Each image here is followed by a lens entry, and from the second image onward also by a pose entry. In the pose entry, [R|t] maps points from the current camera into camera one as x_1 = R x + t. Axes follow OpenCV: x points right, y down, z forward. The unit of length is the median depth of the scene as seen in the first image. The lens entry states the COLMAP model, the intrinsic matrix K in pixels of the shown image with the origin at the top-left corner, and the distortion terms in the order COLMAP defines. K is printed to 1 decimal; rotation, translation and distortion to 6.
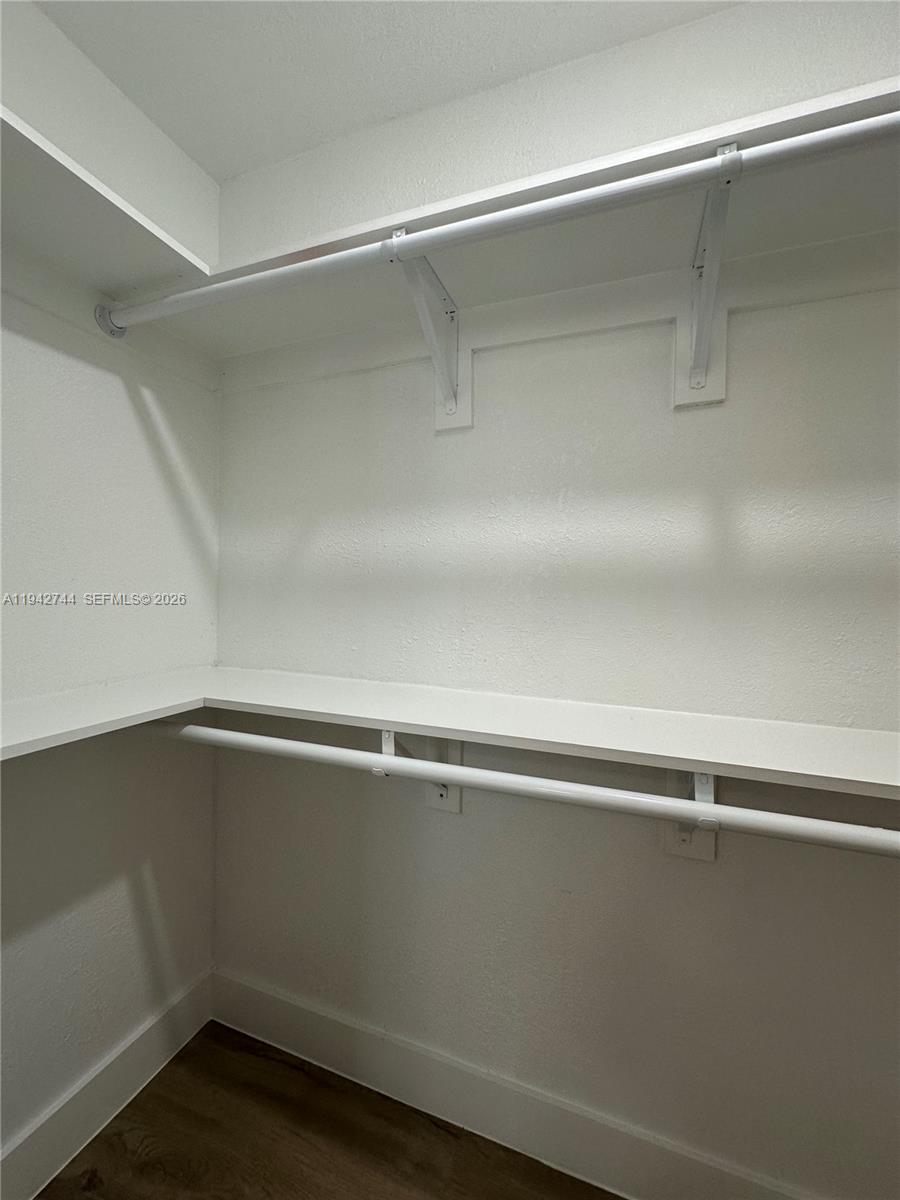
lens RADIAL K [[479.6, 0, 452.5], [0, 479.6, 598.9], [0, 0, 1]] dist [-0.002407, 0.000025]
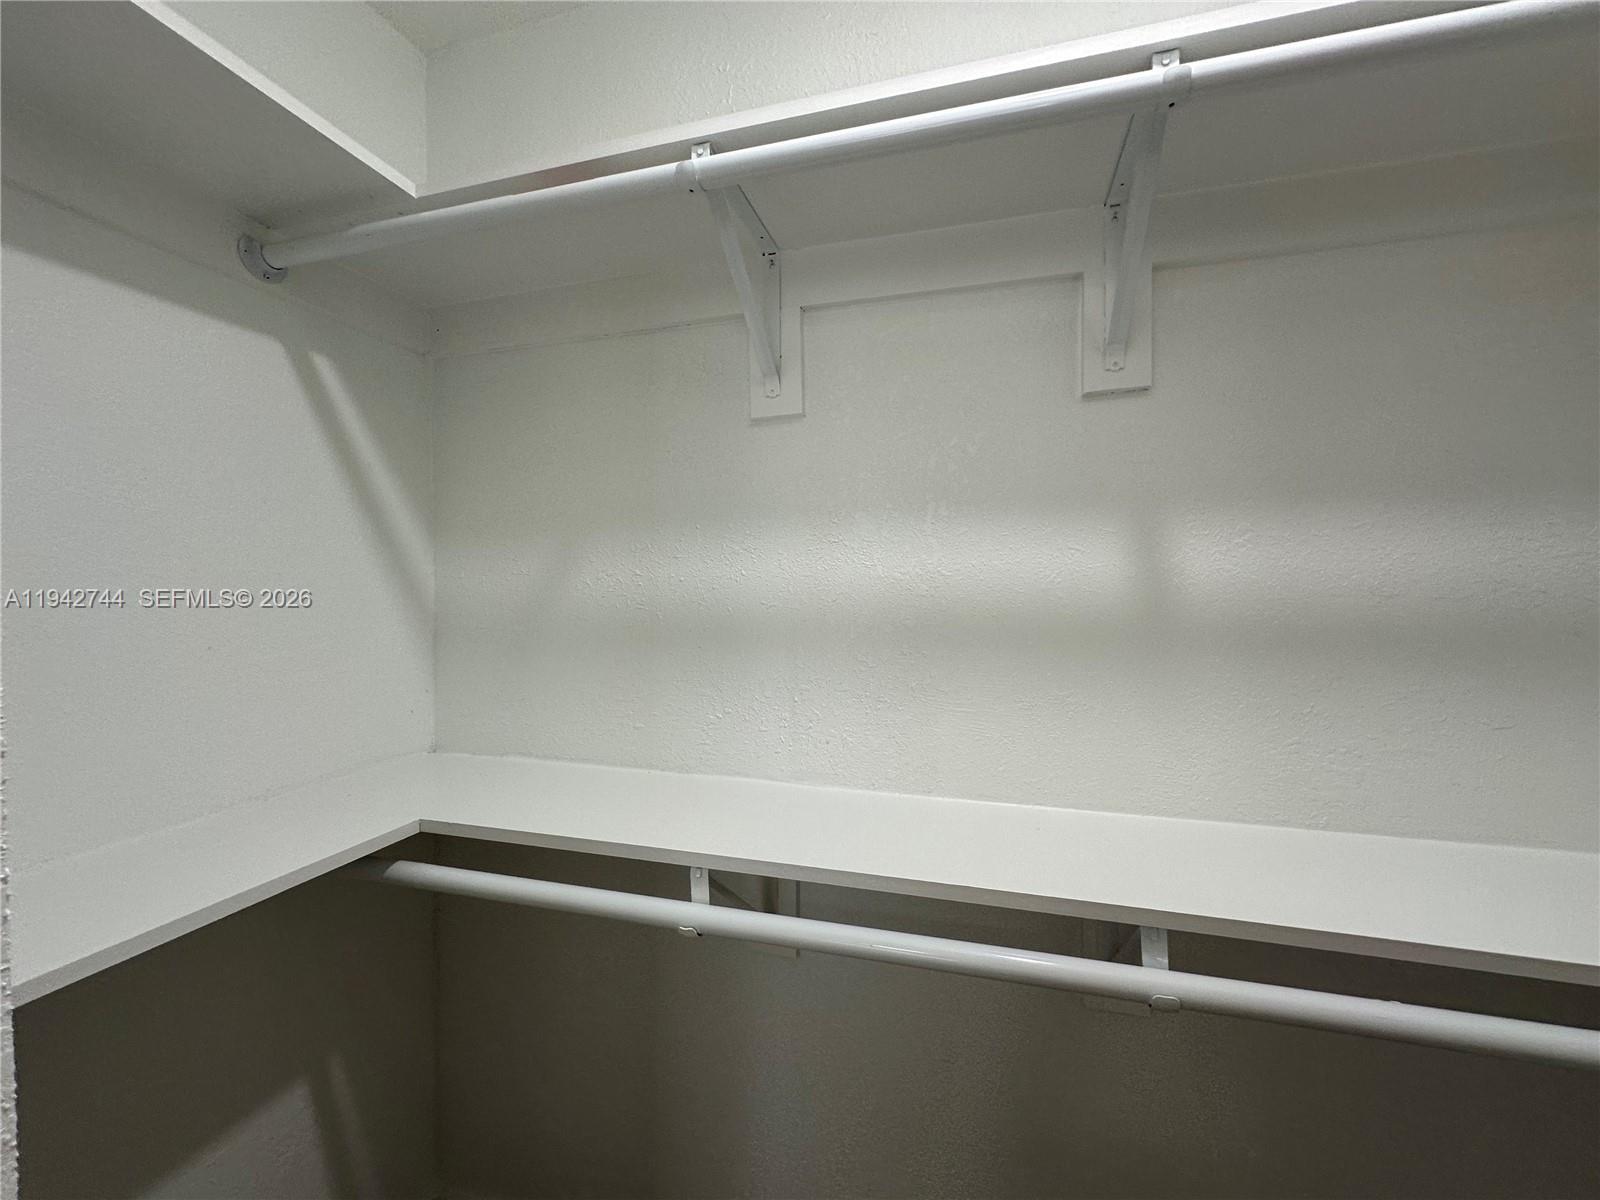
lens RADIAL K [[639.4, 0, 798.9], [0, 639.4, 596.2], [0, 0, 1]] dist [-0.002407, 0.000025]
pose [[0.997150, -0.020768, 0.072526, -0.042733], [0.020962, 0.999778, -0.001903, -0.095992], [-0.072471, 0.003418, 0.997365, 0.058942]]
